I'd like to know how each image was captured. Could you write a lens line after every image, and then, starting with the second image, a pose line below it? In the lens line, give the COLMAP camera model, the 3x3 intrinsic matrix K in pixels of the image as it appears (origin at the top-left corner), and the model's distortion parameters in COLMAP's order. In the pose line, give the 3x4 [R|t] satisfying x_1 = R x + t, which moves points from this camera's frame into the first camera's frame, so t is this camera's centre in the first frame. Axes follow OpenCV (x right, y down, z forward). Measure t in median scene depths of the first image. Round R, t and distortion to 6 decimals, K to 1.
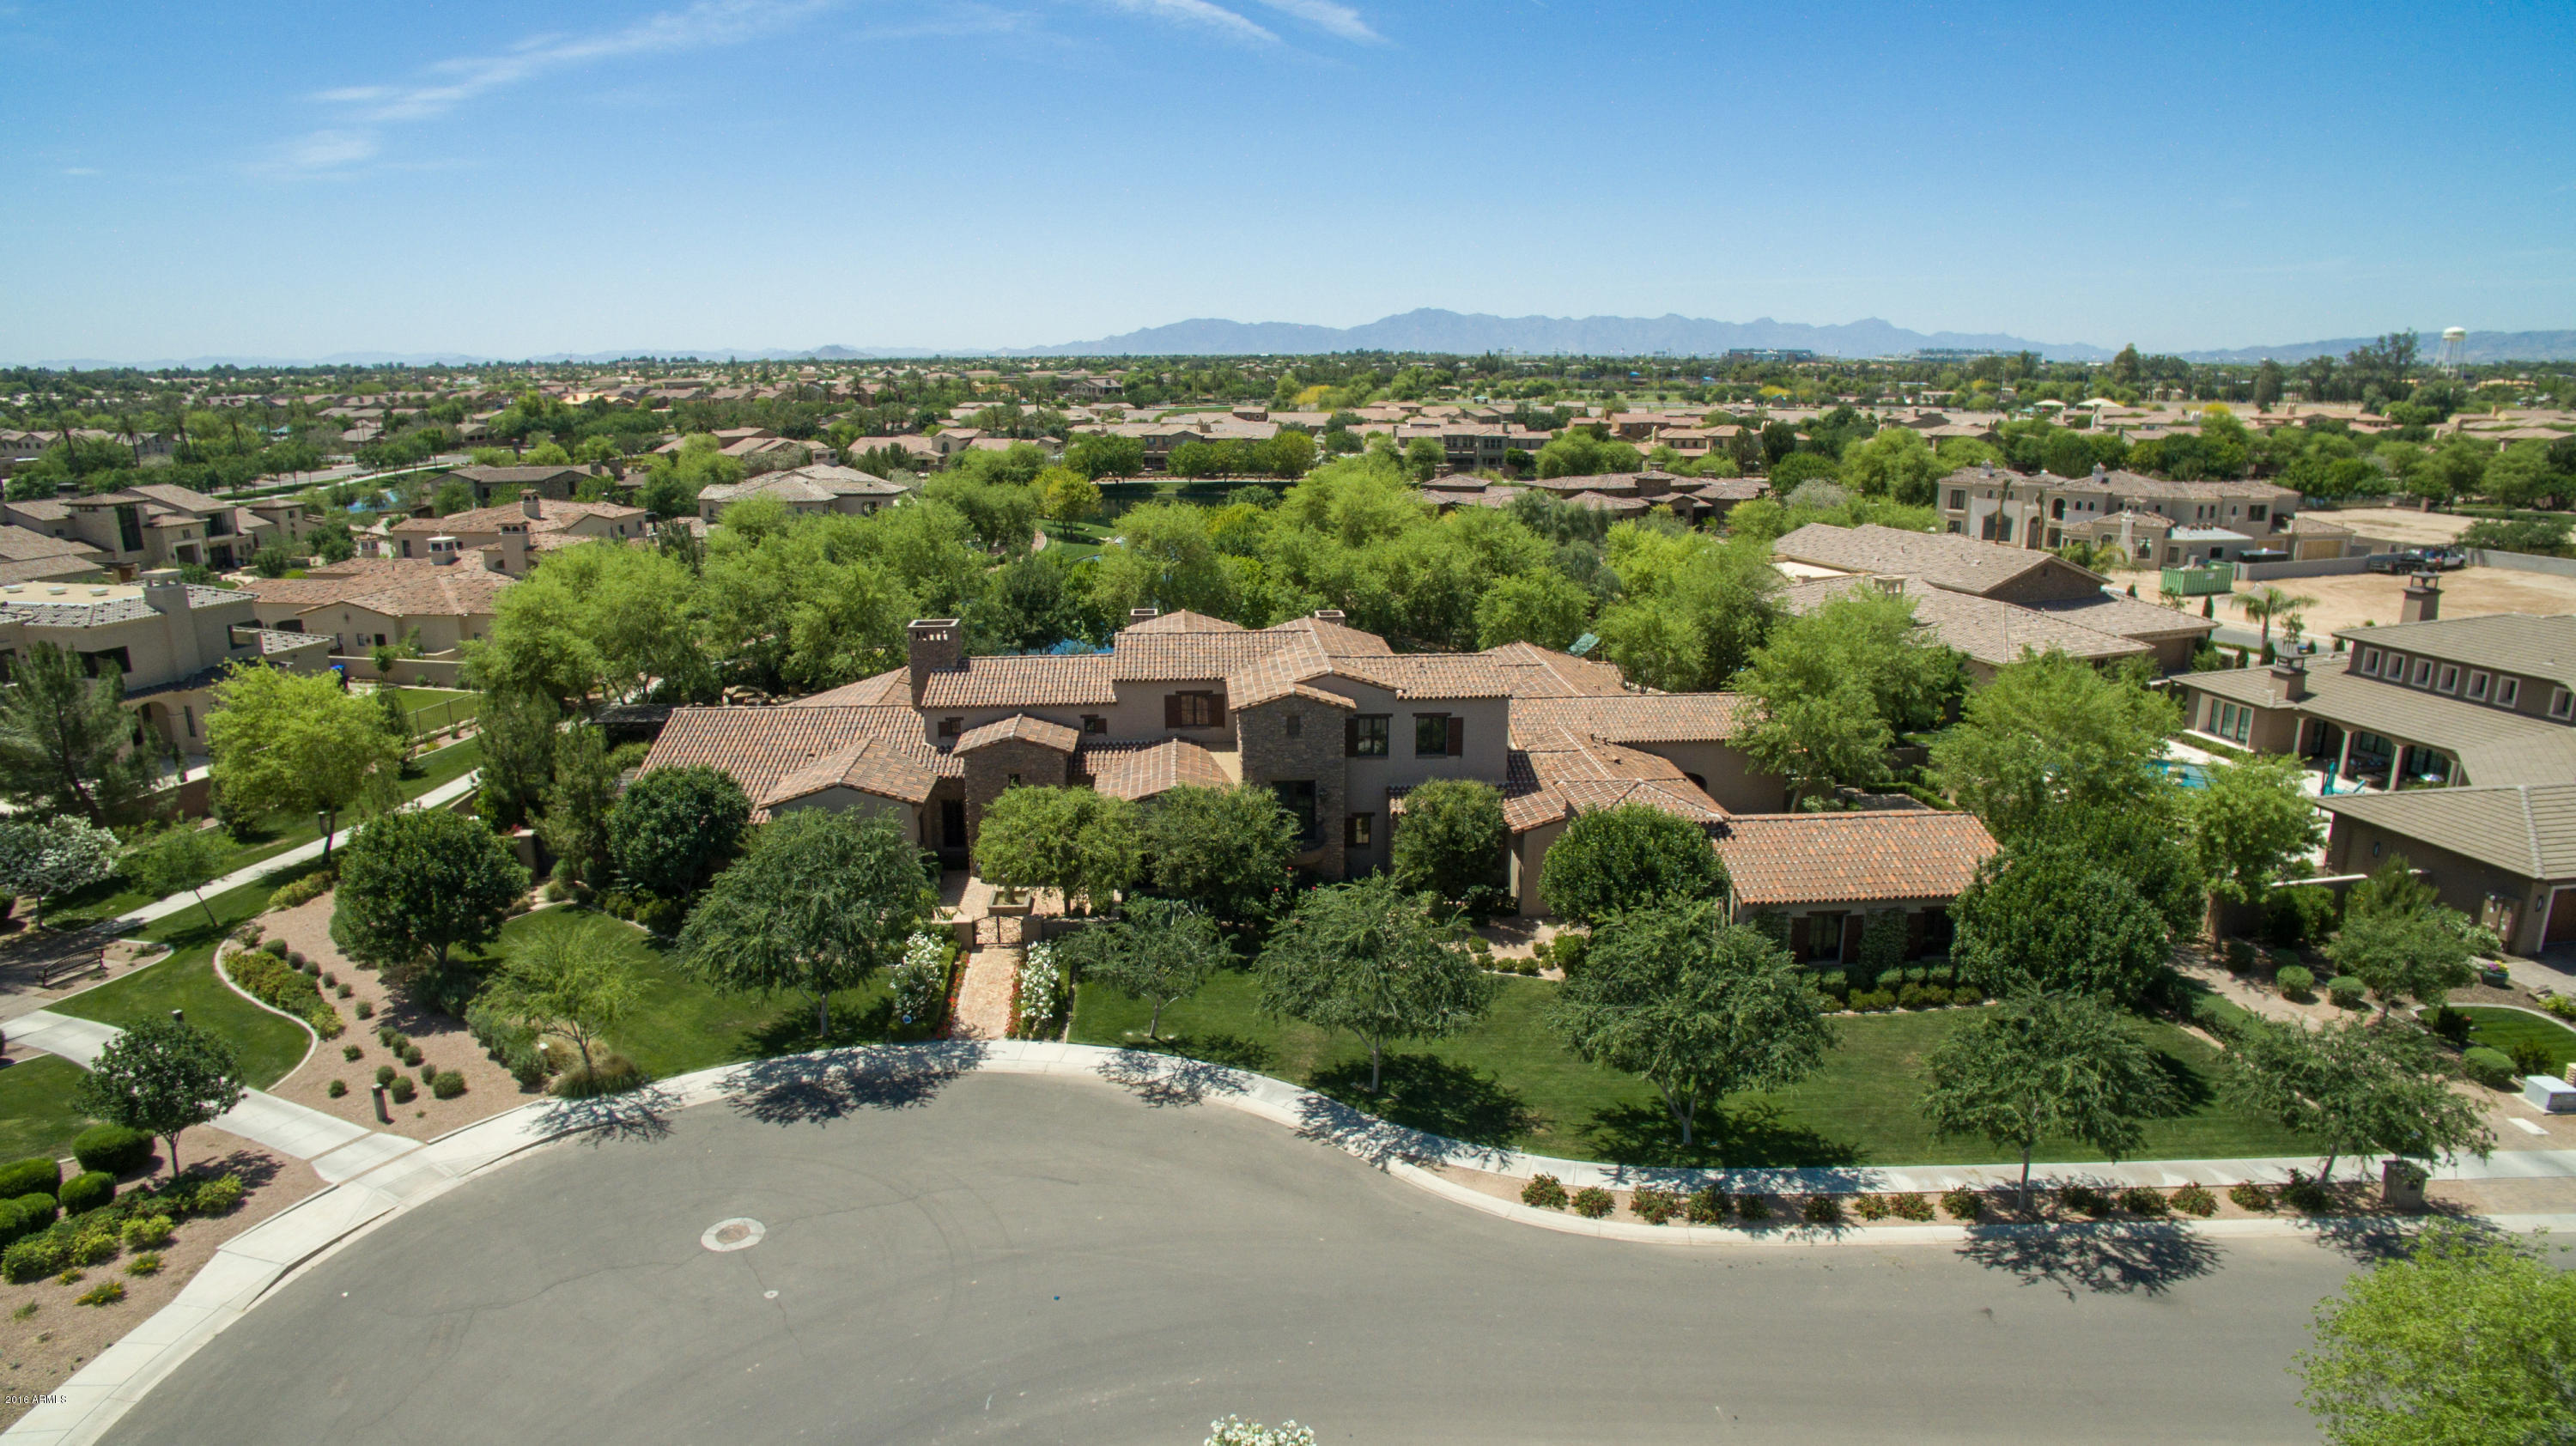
lens RADIAL K [[1489.7, 0, 1283.1], [0, 1489.7, 717.2], [0, 0, 1]] dist [-0.123825, 0.087966]
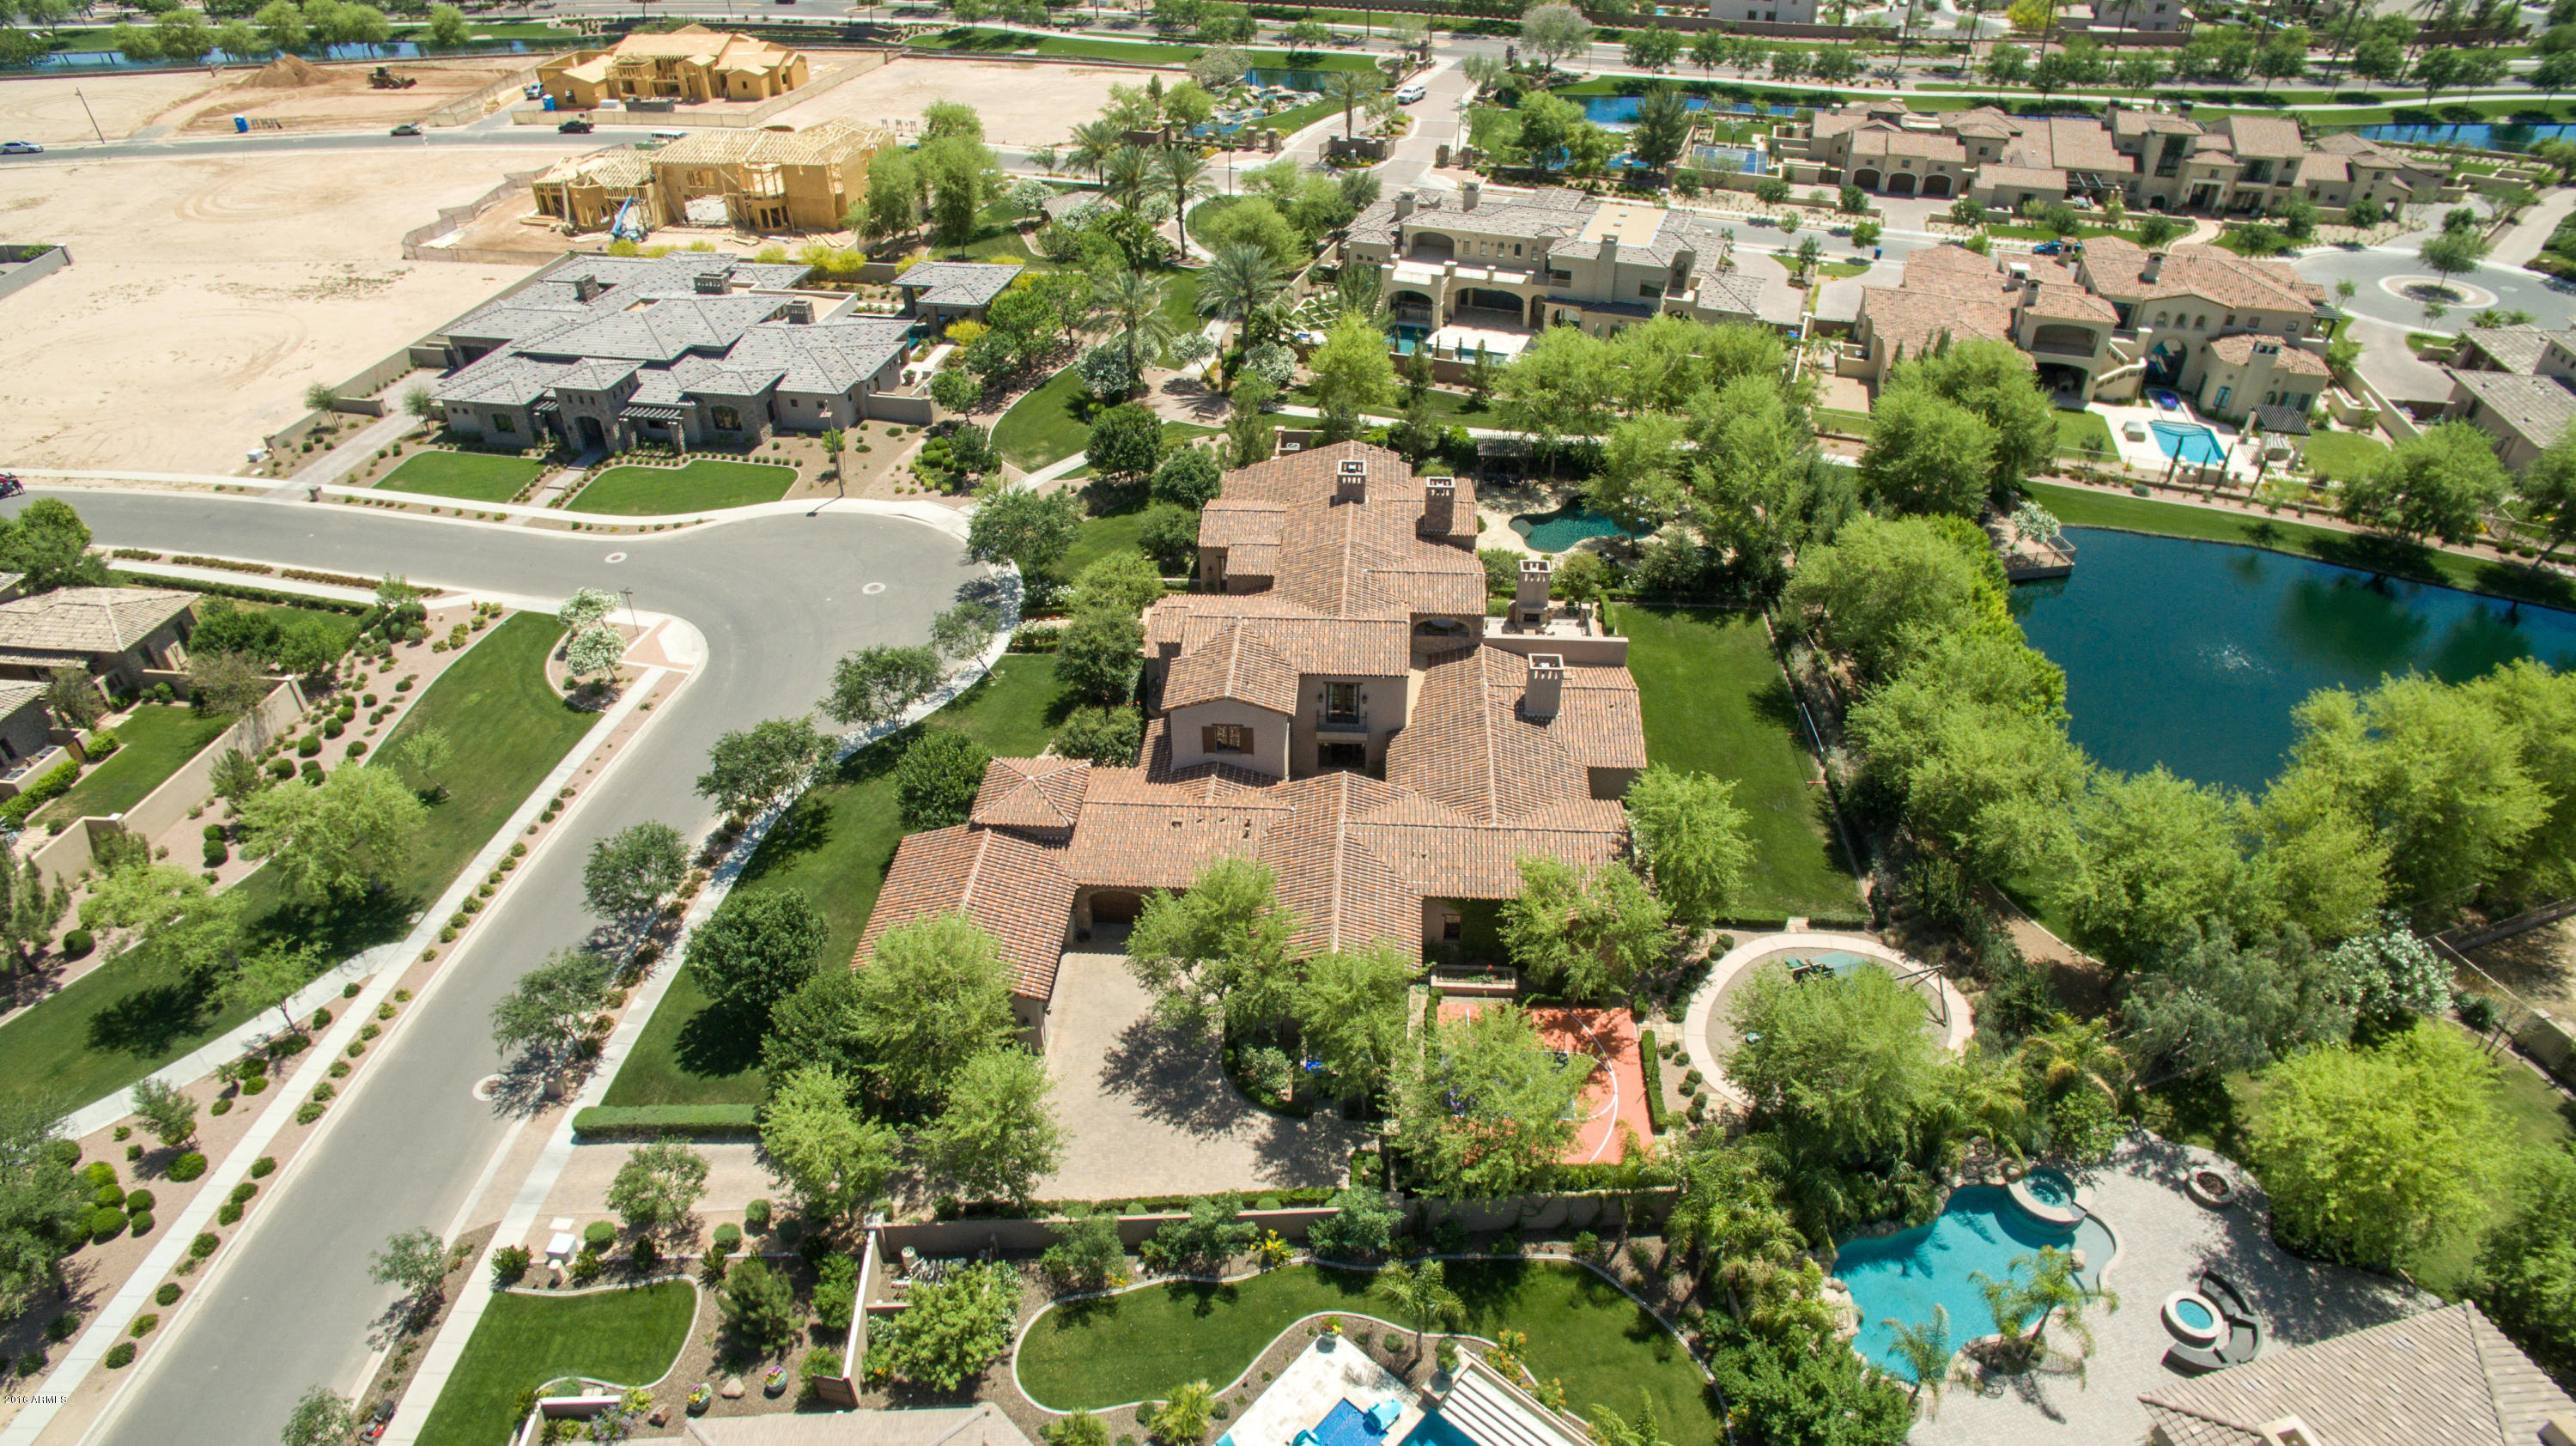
lens RADIAL K [[1489.7, 0, 1283.1], [0, 1489.7, 717.2], [0, 0, 1]] dist [-0.123825, 0.087966]
pose [[-0.132996, 0.577630, -0.805392, 0.774404], [-0.229181, 0.772664, 0.592002, -0.520507], [0.964255, 0.263315, 0.029620, 0.717938]]
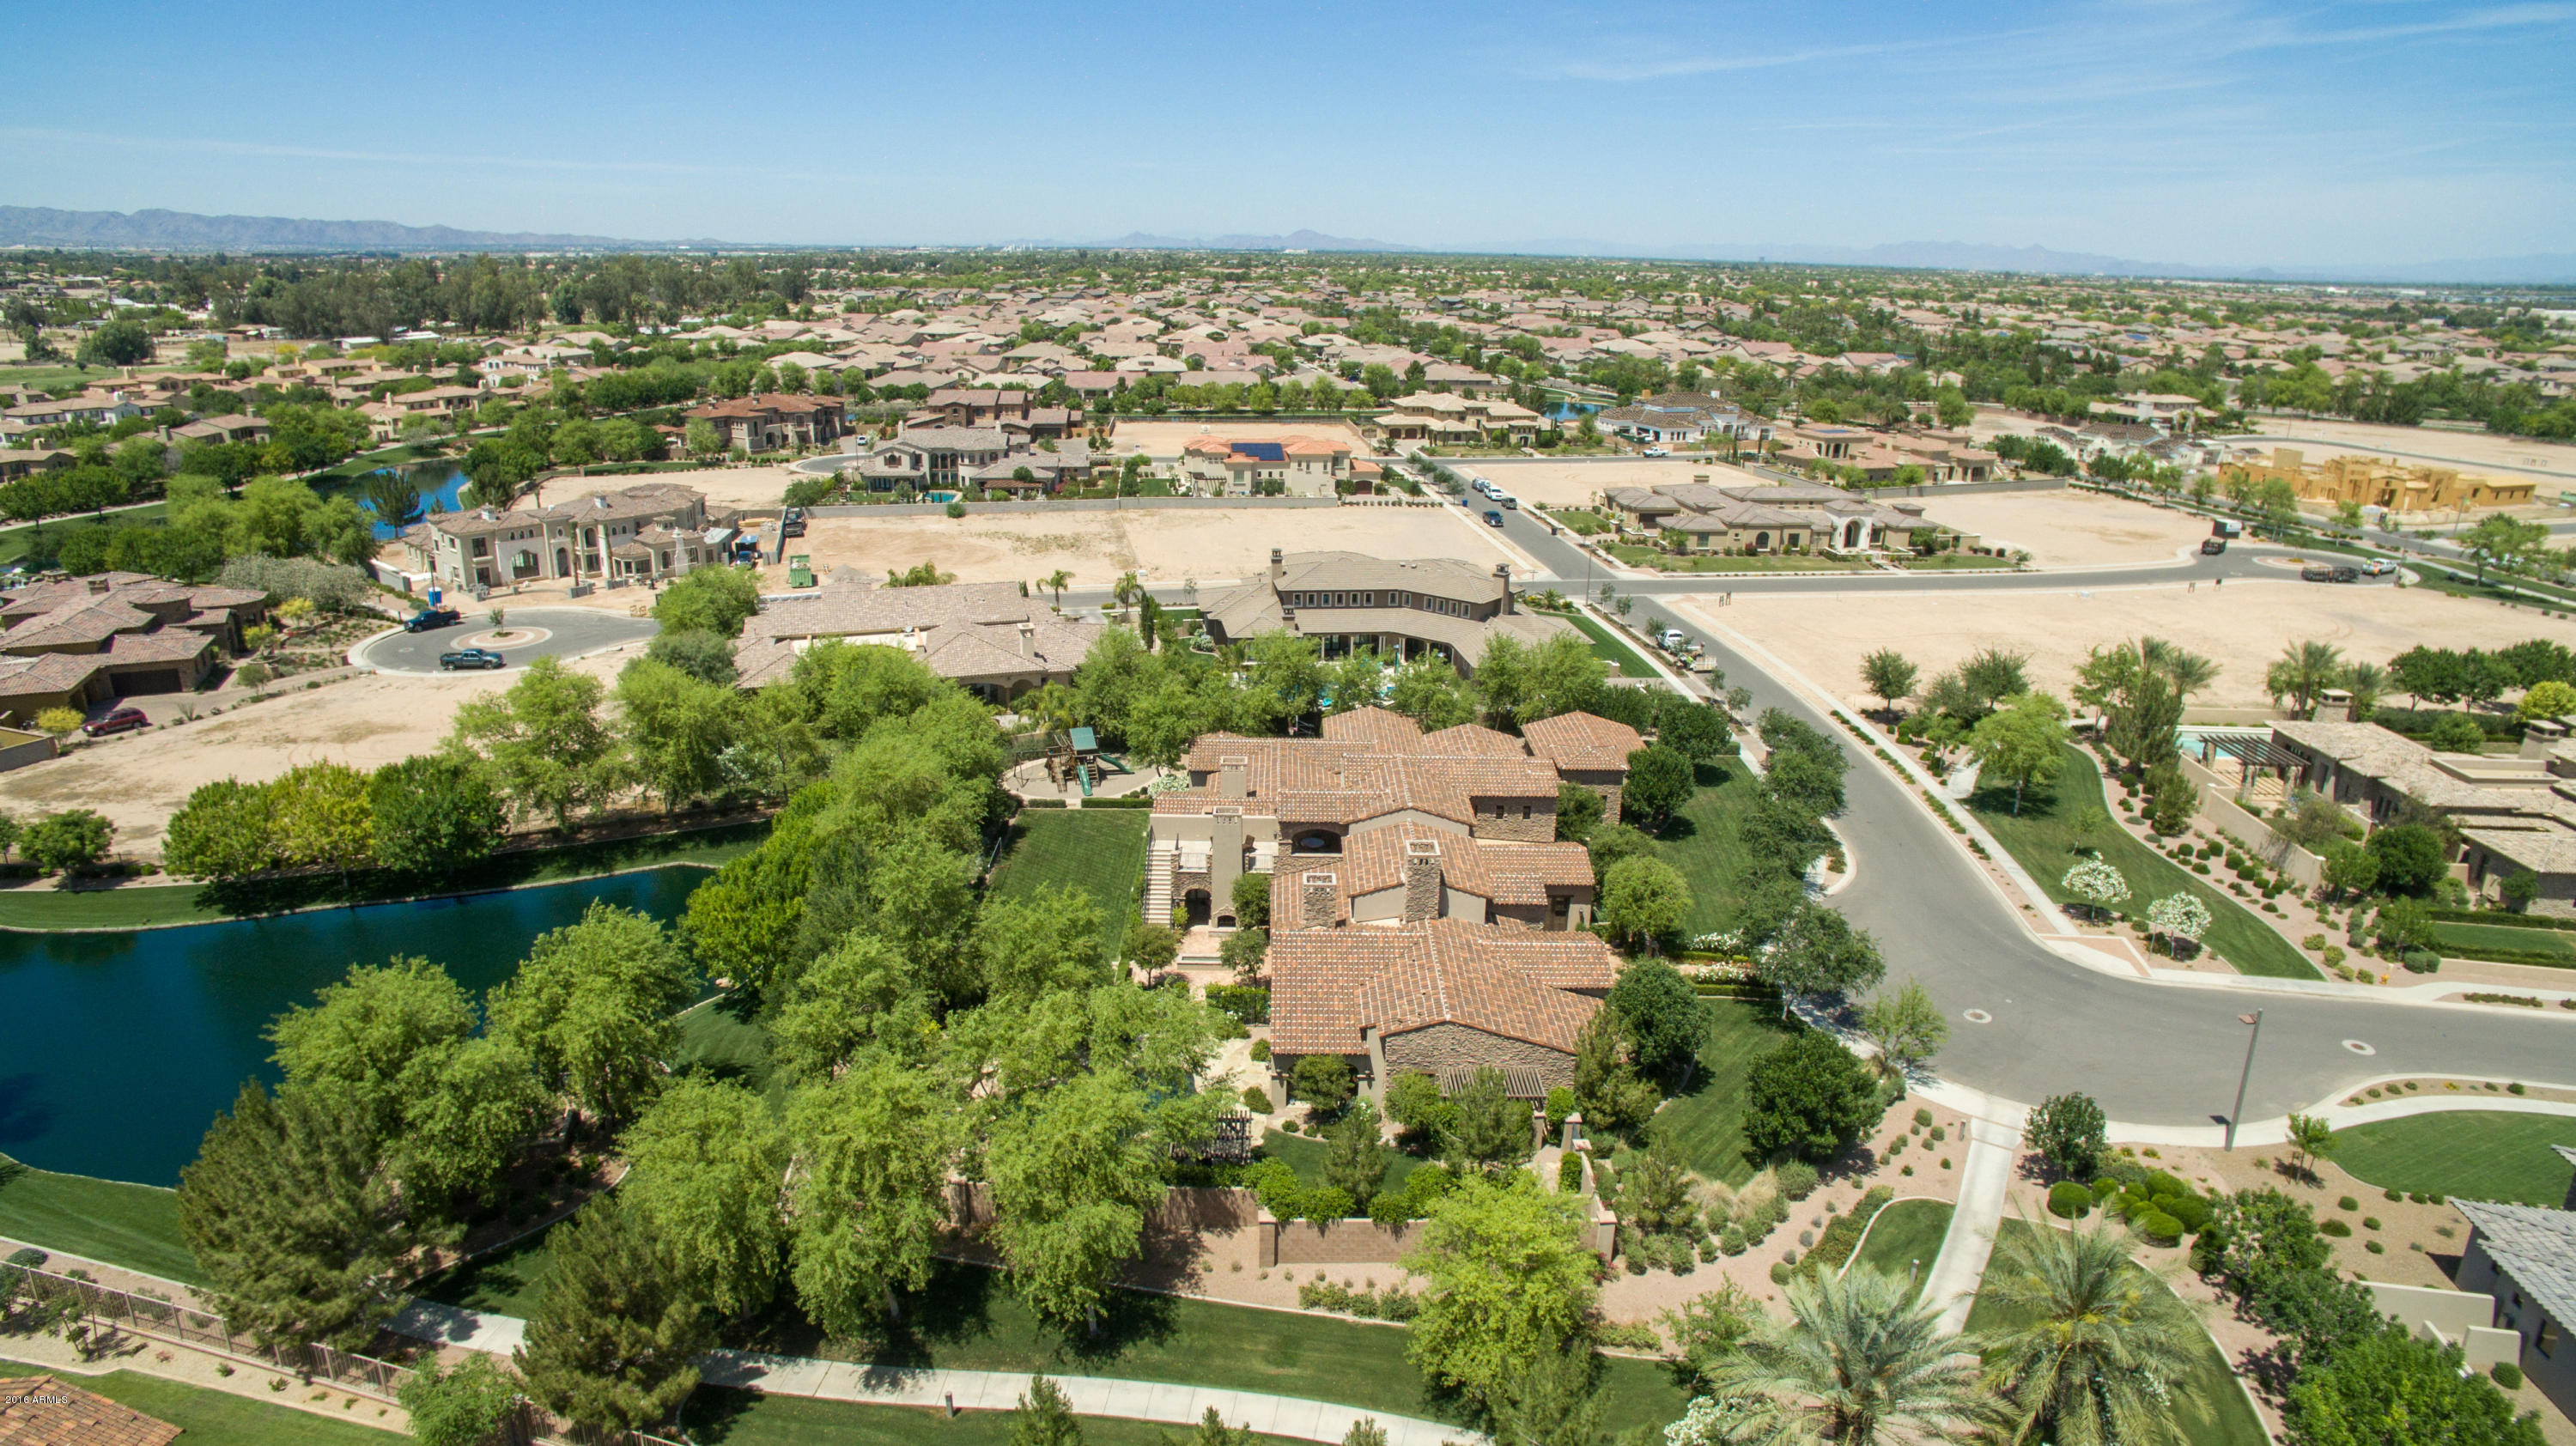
lens RADIAL K [[1489.7, 0, 1283.1], [0, 1489.7, 717.2], [0, 0, 1]] dist [-0.123825, 0.087966]
pose [[0.063113, -0.300814, 0.951592, -1.025640], [0.226431, 0.932944, 0.279901, -0.396654], [-0.971980, 0.197804, 0.126995, 0.701133]]
